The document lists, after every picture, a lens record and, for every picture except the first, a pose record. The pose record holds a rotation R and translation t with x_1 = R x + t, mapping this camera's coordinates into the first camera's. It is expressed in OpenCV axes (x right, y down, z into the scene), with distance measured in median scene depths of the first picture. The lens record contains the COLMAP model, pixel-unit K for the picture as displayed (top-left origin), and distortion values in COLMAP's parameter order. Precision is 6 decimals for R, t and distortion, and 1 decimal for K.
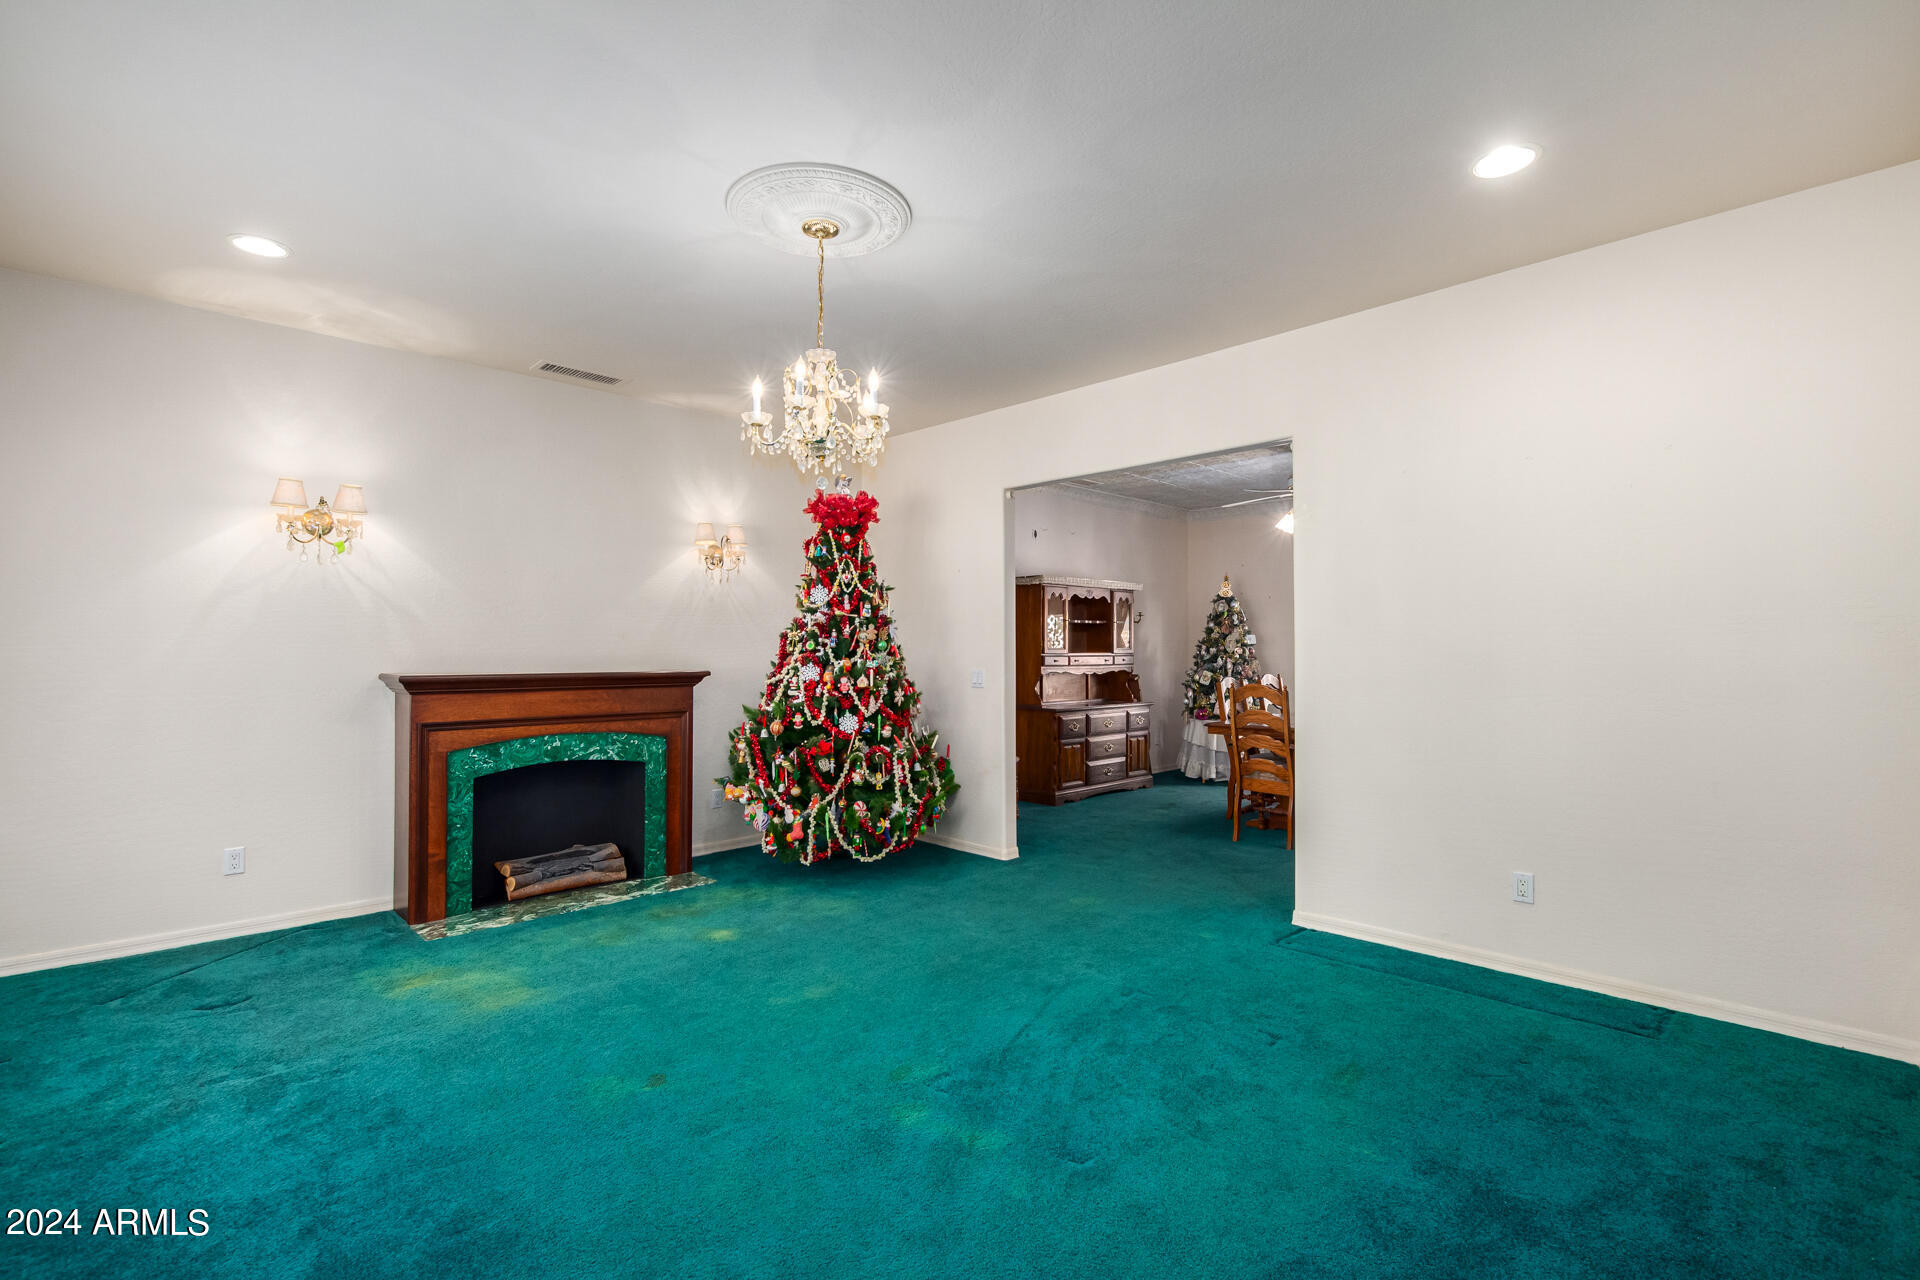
lens RADIAL K [[879.3, 0, 959.2], [0, 879.3, 645.5], [0, 0, 1]] dist [0.002928, -0.000949]
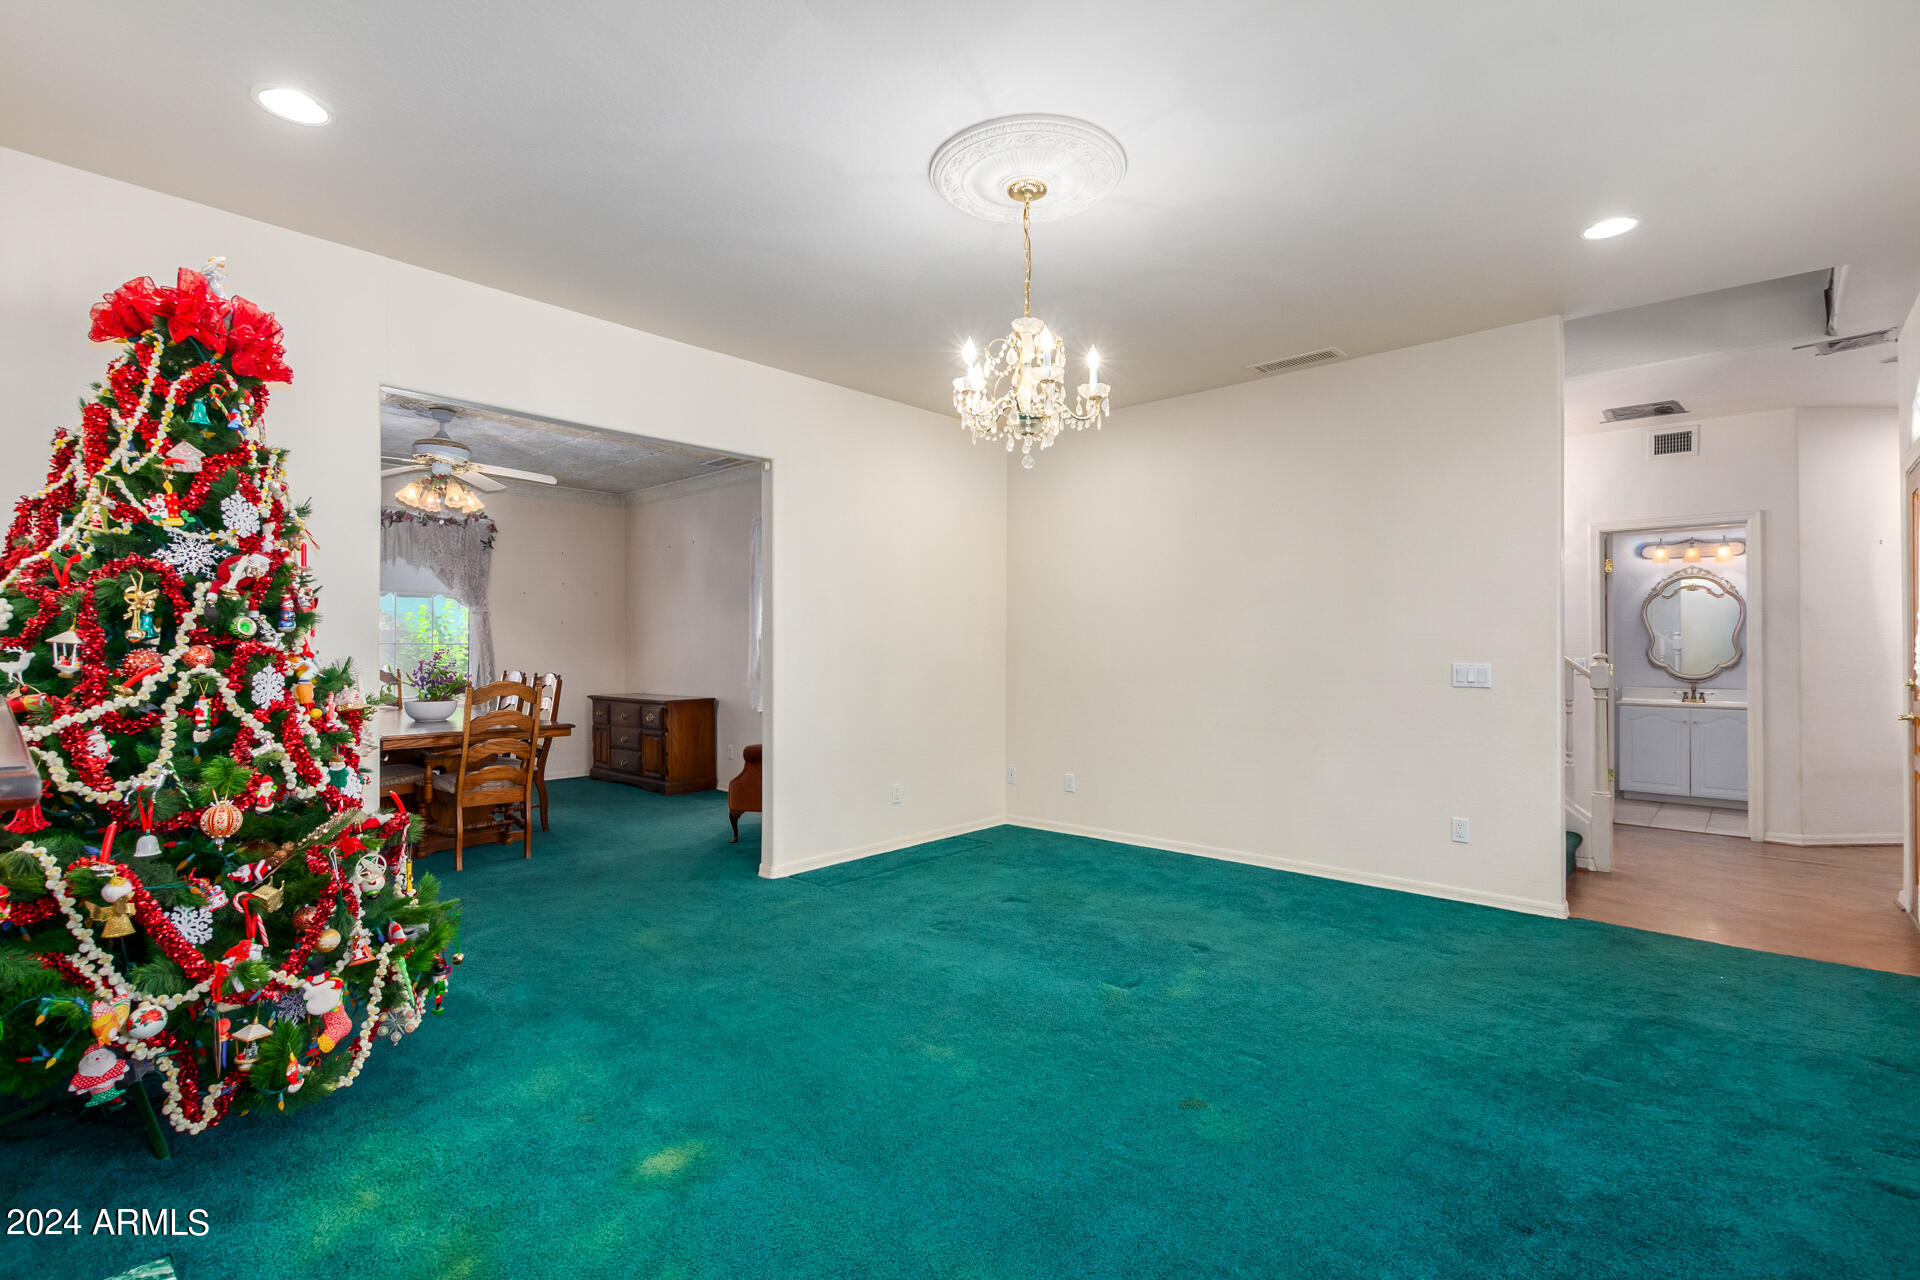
lens RADIAL K [[879.3, 0, 959.3], [0, 879.3, 641.7], [0, 0, 1]] dist [0.002928, -0.000949]
pose [[-0.054359, 0.006371, 0.998501, -0.655021], [-0.006254, 0.999958, -0.006721, 0.008490], [-0.998502, -0.006610, -0.054317, 0.676957]]
